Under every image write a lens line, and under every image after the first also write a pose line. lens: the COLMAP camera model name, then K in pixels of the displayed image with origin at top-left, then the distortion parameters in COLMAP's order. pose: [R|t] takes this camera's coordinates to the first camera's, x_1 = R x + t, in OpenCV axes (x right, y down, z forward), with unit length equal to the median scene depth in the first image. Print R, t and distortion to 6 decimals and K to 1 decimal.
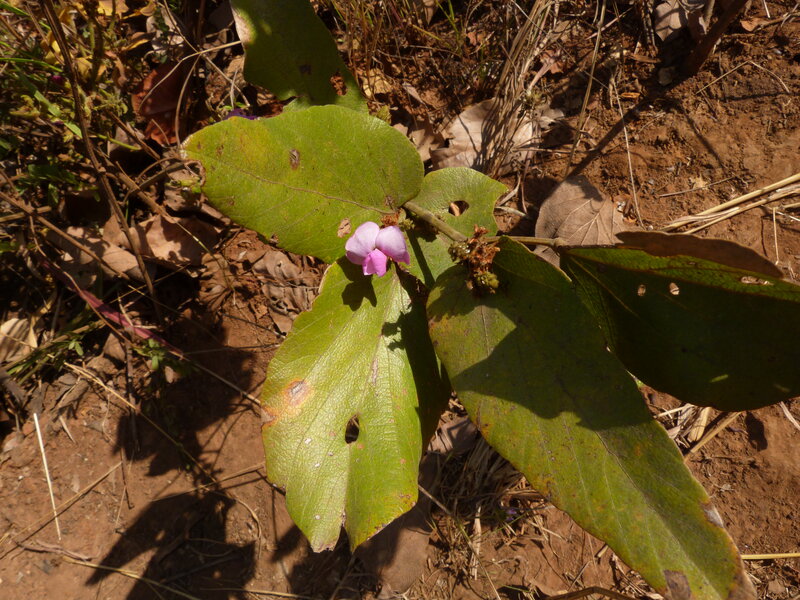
lens RADIAL K [[582.2, 0, 400.0], [0, 582.2, 300.0], [0, 0, 1]] dist [-0.120333, 0.002712]
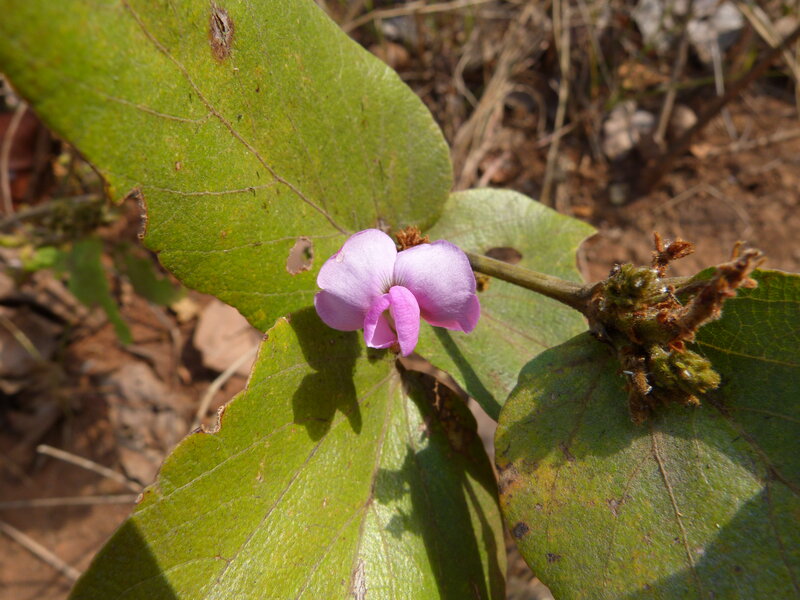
lens RADIAL K [[579.7, 0, 400.4], [0, 579.7, 314.8], [0, 0, 1]] dist [-0.060741, 0.001549]
pose [[0.974680, 0.082686, 0.207753, -0.110577], [-0.035392, 0.974453, -0.221787, 0.019897], [-0.220785, 0.208818, 0.952706, 0.556133]]
